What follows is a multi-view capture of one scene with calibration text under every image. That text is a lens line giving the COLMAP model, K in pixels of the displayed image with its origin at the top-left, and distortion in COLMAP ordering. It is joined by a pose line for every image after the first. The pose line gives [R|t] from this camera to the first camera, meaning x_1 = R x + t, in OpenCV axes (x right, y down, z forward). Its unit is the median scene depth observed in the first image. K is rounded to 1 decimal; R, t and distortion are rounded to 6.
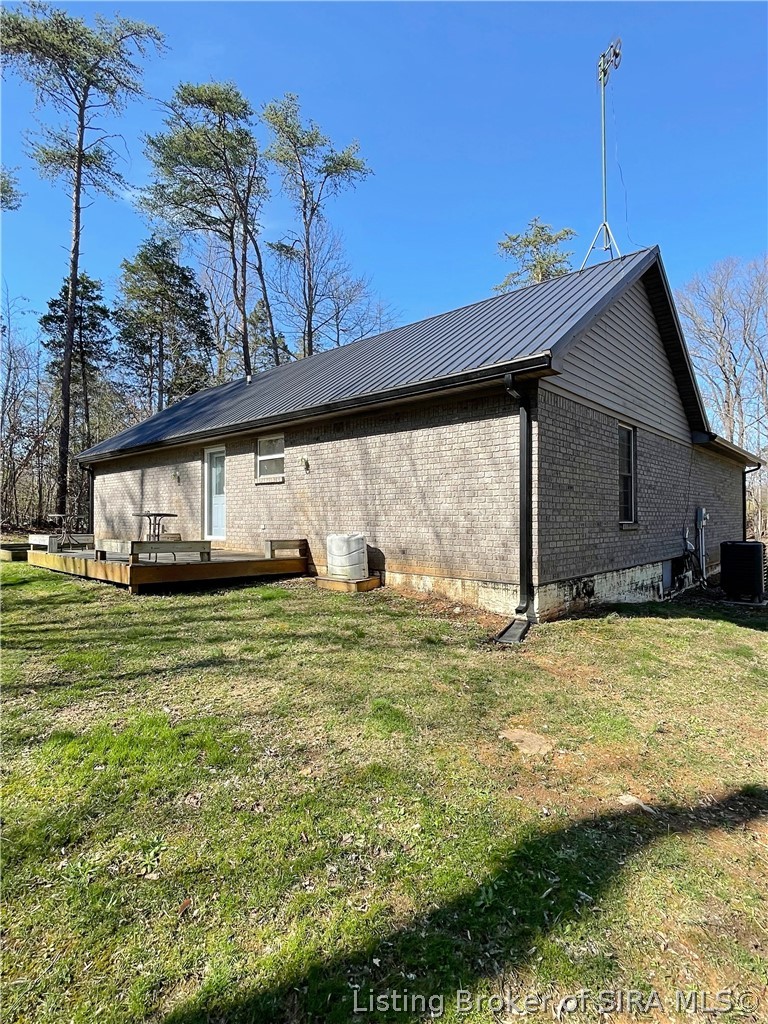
lens RADIAL K [[517.1, 0, 385.1], [0, 517.1, 515.1], [0, 0, 1]] dist [0.003618, -0.002882]
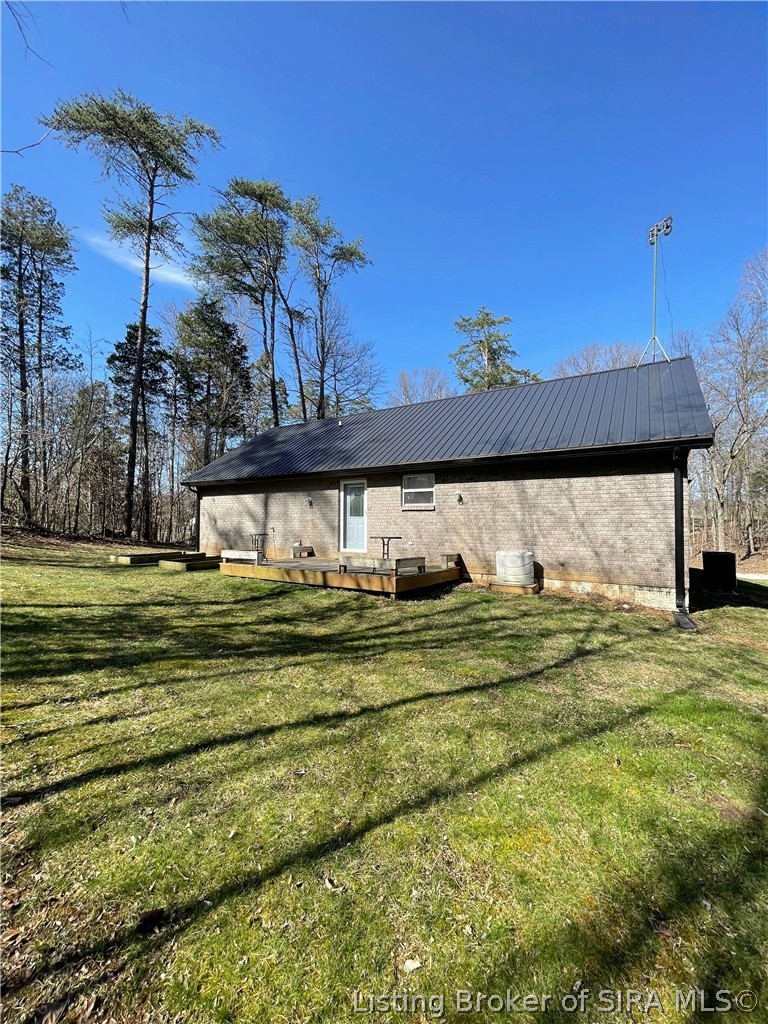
lens RADIAL K [[410.9, 0, 383.0], [0, 410.9, 511.0], [0, 0, 1]] dist [0.002576, 0.000225]
pose [[0.986328, 0.011981, 0.164357, -0.427798], [-0.007288, 0.999549, -0.029129, -0.025390], [-0.164632, 0.027533, 0.985971, -0.011439]]
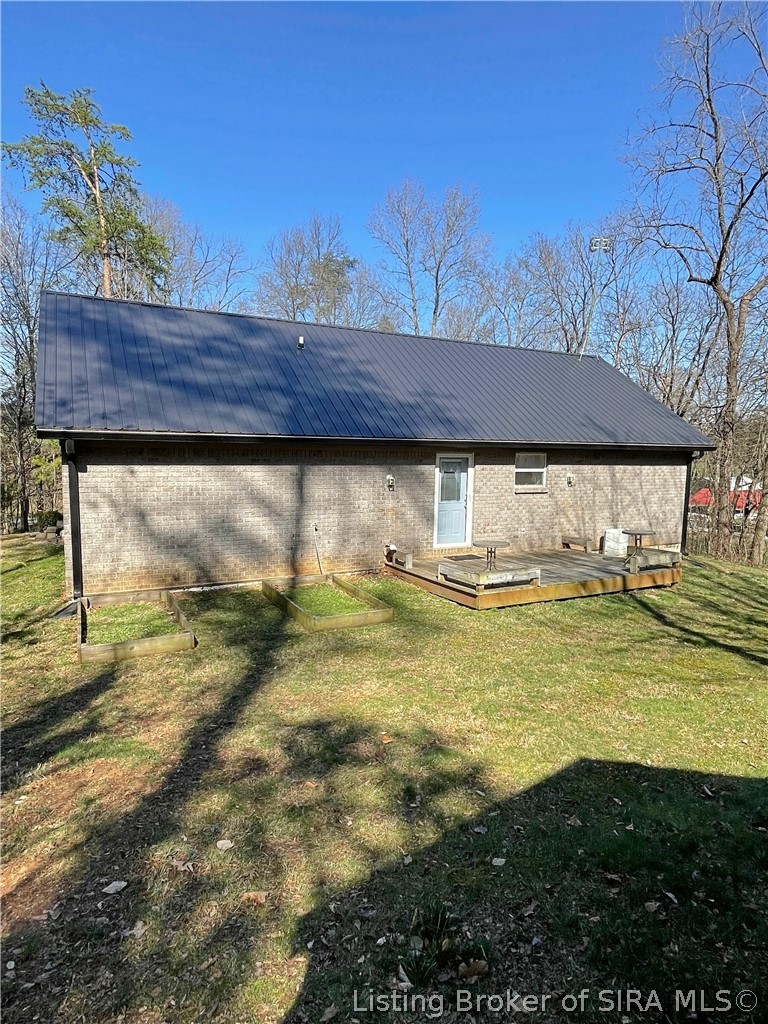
lens RADIAL K [[592.3, 0, 383.2], [0, 592.3, 511.9], [0, 0, 1]] dist [-0.001720, -0.000356]
pose [[0.374691, -0.101257, 0.921604, -1.440844], [-0.021665, 0.992791, 0.117886, -0.151926], [-0.926897, -0.064138, 0.369796, 0.715251]]
